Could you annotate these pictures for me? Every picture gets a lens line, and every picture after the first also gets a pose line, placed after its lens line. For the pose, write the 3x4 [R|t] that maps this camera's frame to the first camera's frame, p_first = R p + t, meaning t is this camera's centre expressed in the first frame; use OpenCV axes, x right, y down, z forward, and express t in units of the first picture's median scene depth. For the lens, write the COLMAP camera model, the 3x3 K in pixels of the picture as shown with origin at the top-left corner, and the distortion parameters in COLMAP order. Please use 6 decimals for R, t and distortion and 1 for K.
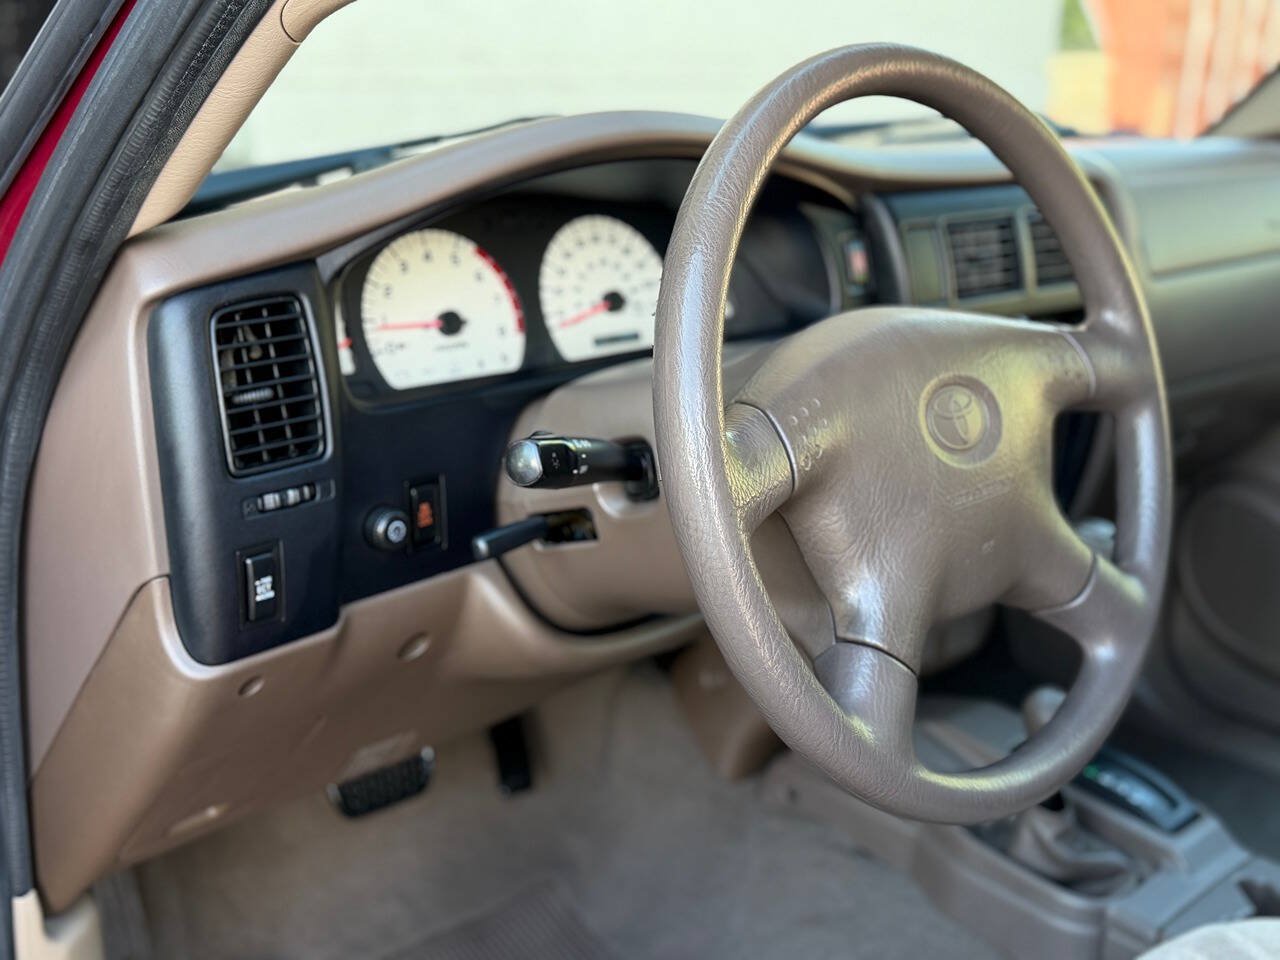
lens RADIAL K [[1501.7, 0, 636.2], [0, 1501.7, 482.5], [0, 0, 1]] dist [0.204514, -0.495560]
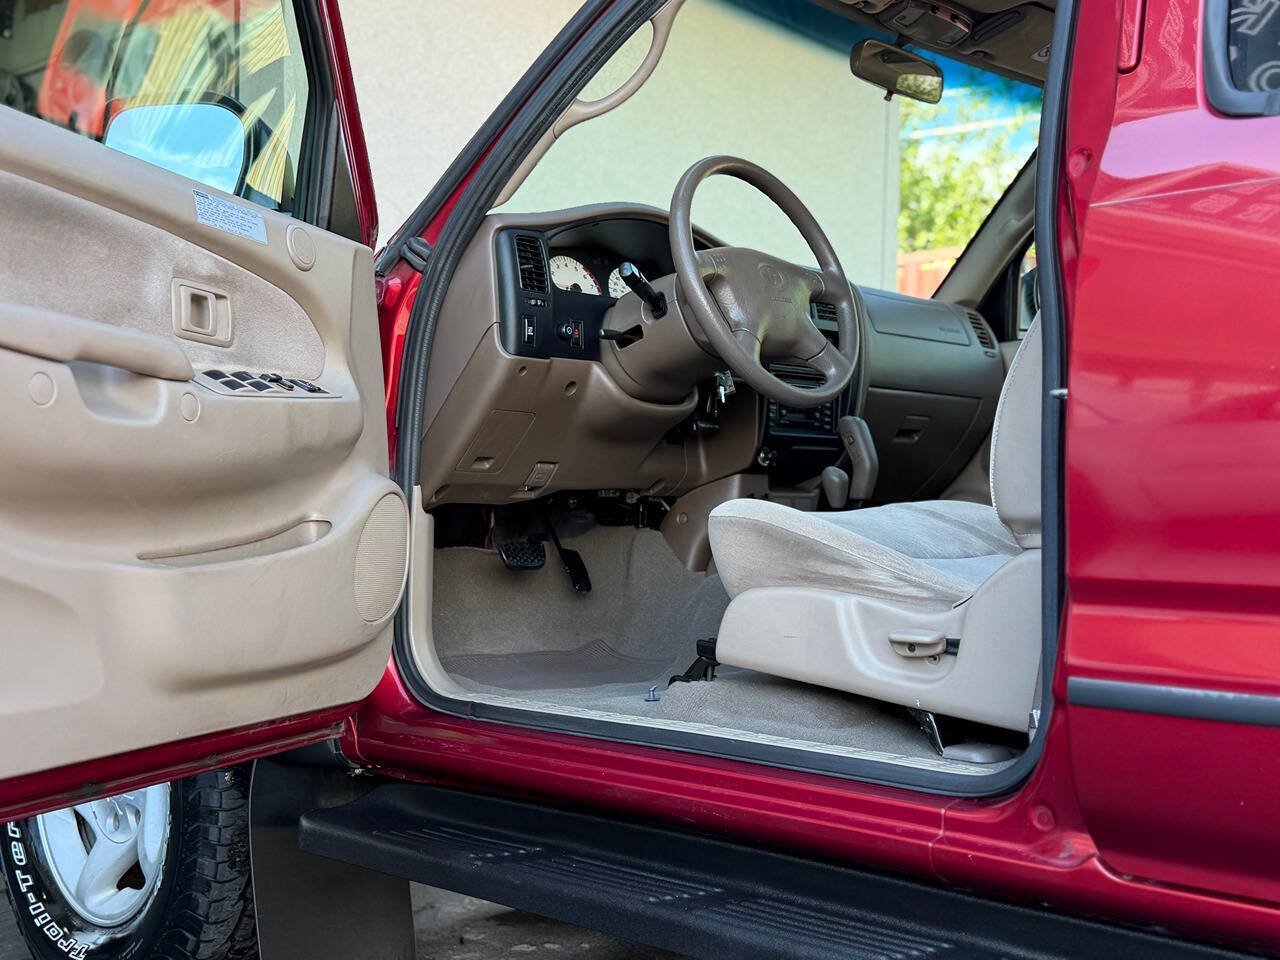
lens RADIAL K [[1499.8, 0, 640.0], [0, 1499.8, 480.0], [0, 0, 1]] dist [0.174939, -0.322634]
pose [[0.997763, -0.013156, 0.065551, -0.201140], [0.032957, 0.949834, -0.311012, 1.060622], [-0.058170, 0.312476, 0.948143, -1.382727]]
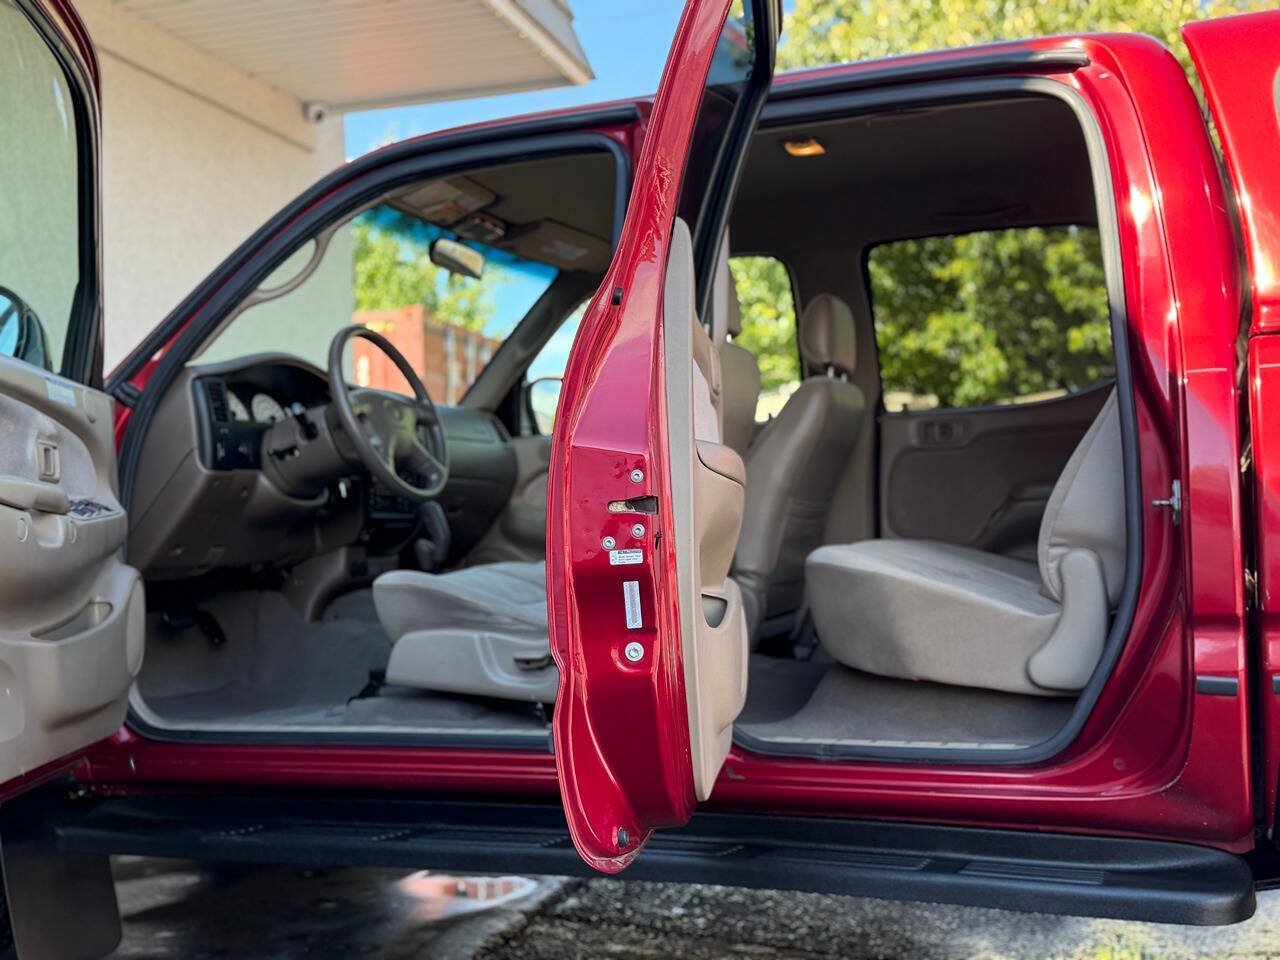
lens RADIAL K [[1499.8, 0, 640.0], [0, 1499.8, 480.0], [0, 0, 1]] dist [0.174939, -0.322634]
pose [[0.893171, -0.030341, 0.448693, -0.898263], [0.177012, 0.940903, -0.288735, 1.251948], [-0.413416, 0.337314, 0.845758, -2.325495]]
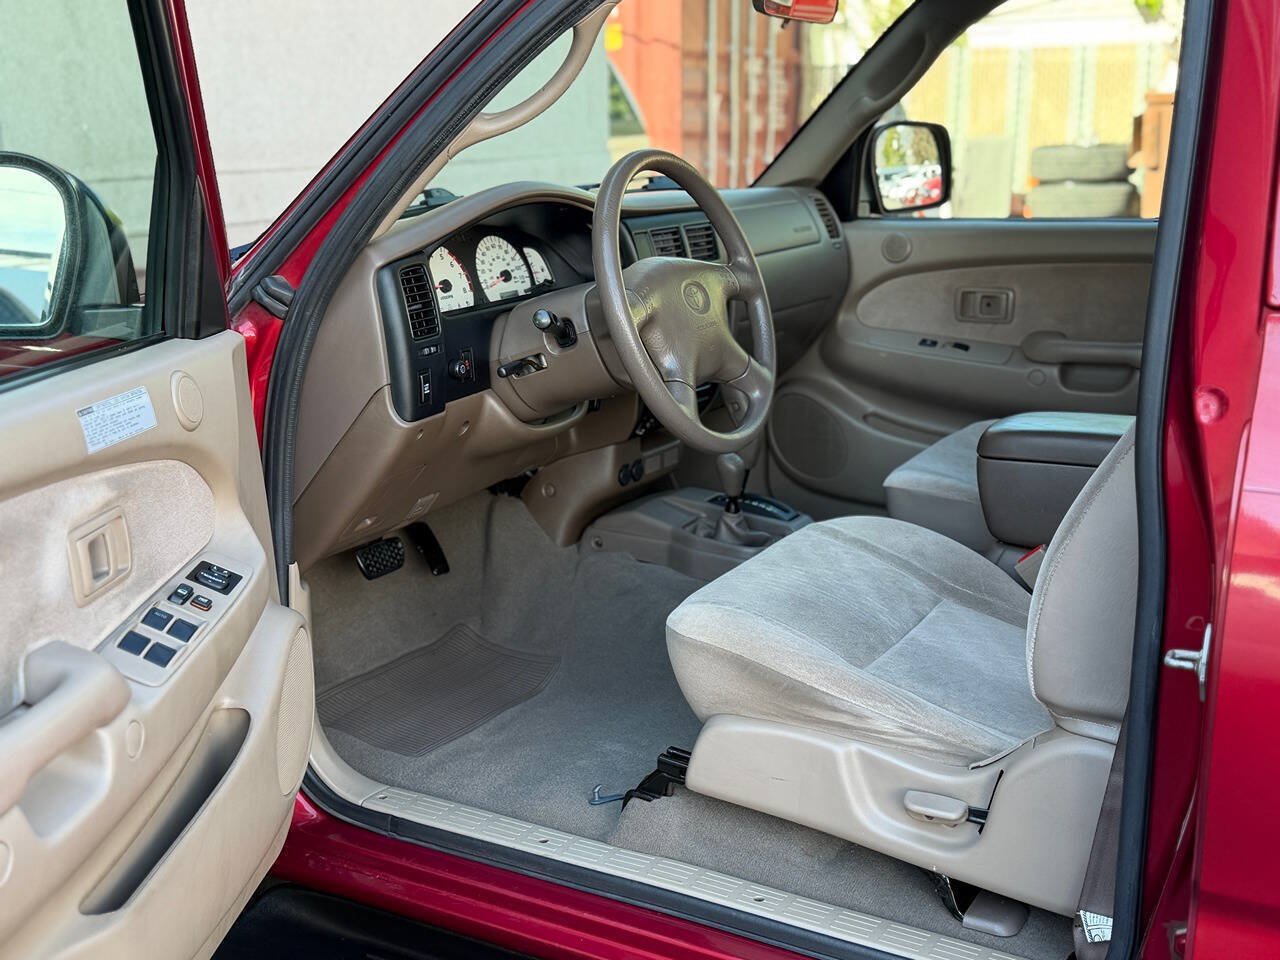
lens RADIAL K [[1499.8, 0, 640.0], [0, 1499.8, 480.0], [0, 0, 1]] dist [0.174939, -0.322634]
pose [[0.953300, -0.106353, 0.282679, -0.532557], [0.120591, 0.992140, -0.033403, 0.289144], [-0.276905, 0.065931, 0.958633, -1.167008]]
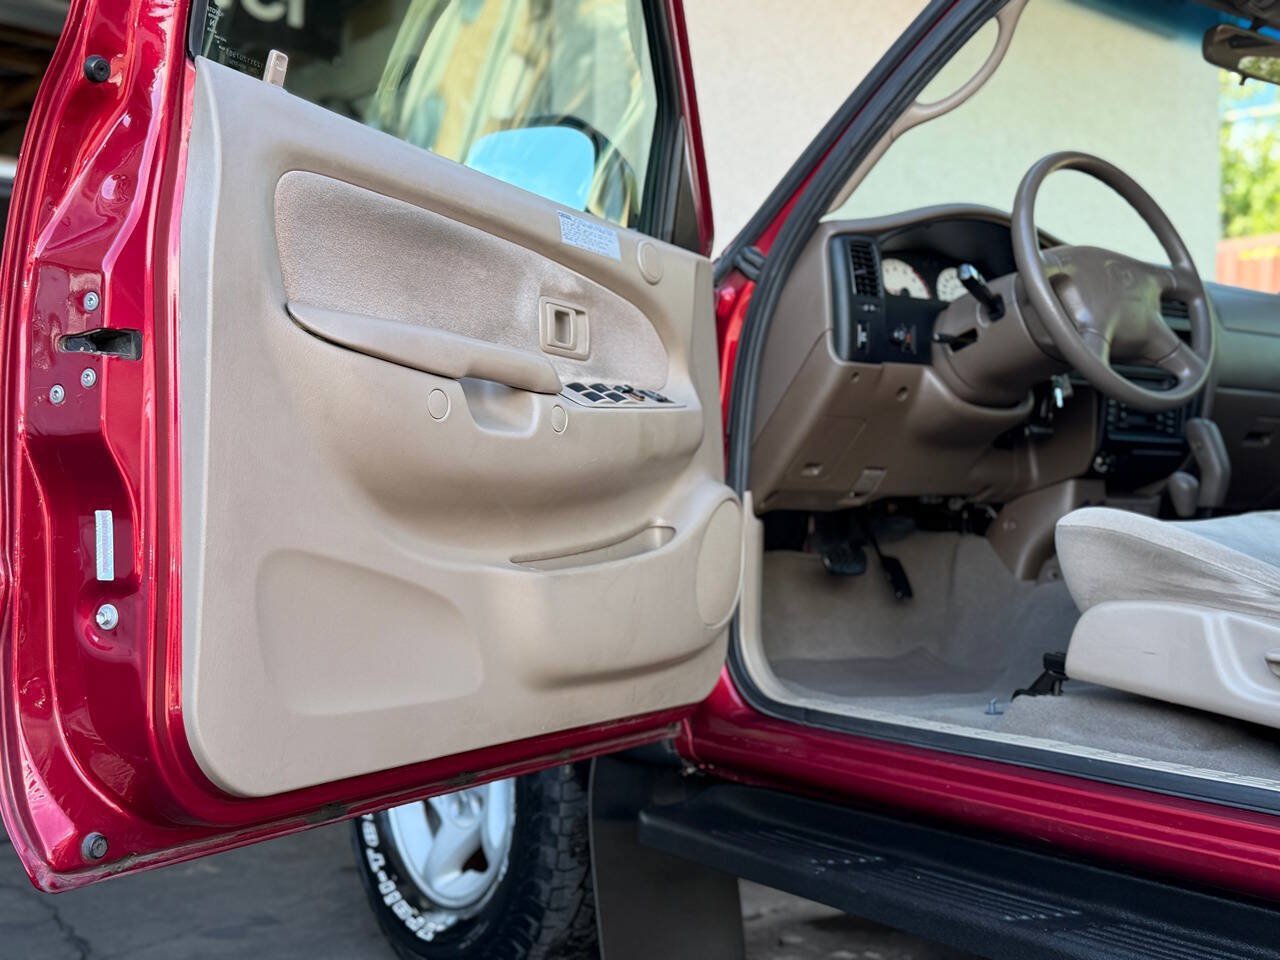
lens RADIAL K [[1501.7, 0, 636.2], [0, 1501.7, 482.5], [0, 0, 1]] dist [0.204514, -0.495560]
pose [[0.992924, -0.010286, -0.118308, -0.294185], [-0.027067, 0.950417, -0.309799, 1.055070], [0.115629, 0.310809, 0.943413, -1.404737]]
